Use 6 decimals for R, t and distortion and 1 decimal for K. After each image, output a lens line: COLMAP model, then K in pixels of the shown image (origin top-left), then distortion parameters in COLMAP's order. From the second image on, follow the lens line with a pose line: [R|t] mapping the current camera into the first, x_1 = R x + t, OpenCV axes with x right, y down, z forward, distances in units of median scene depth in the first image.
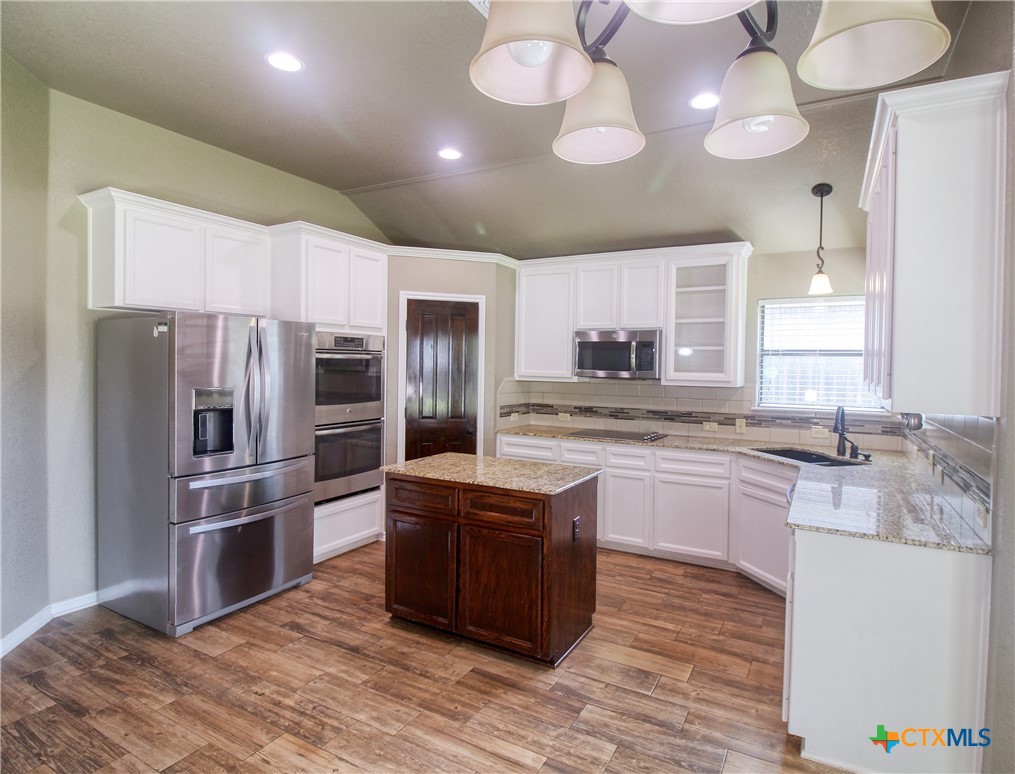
lens RADIAL K [[542.7, 0, 550.0], [0, 542.7, 371.4], [0, 0, 1]] dist [-0.005111, -0.002105]
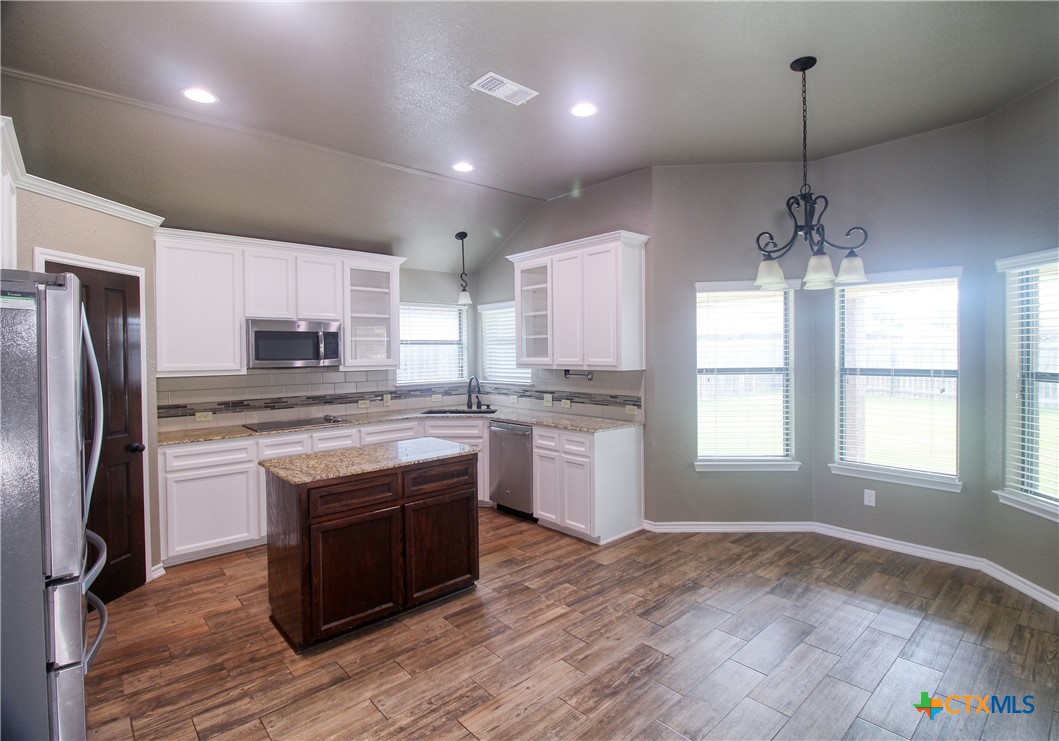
lens RADIAL K [[504.1, 0, 555.8], [0, 504.1, 349.0], [0, 0, 1]] dist [-0.018818, -0.001614]
pose [[0.339367, -0.015268, 0.940530, -0.894256], [0.028696, 0.999571, 0.005872, -0.020234], [-0.940216, 0.024997, 0.339659, 0.336924]]
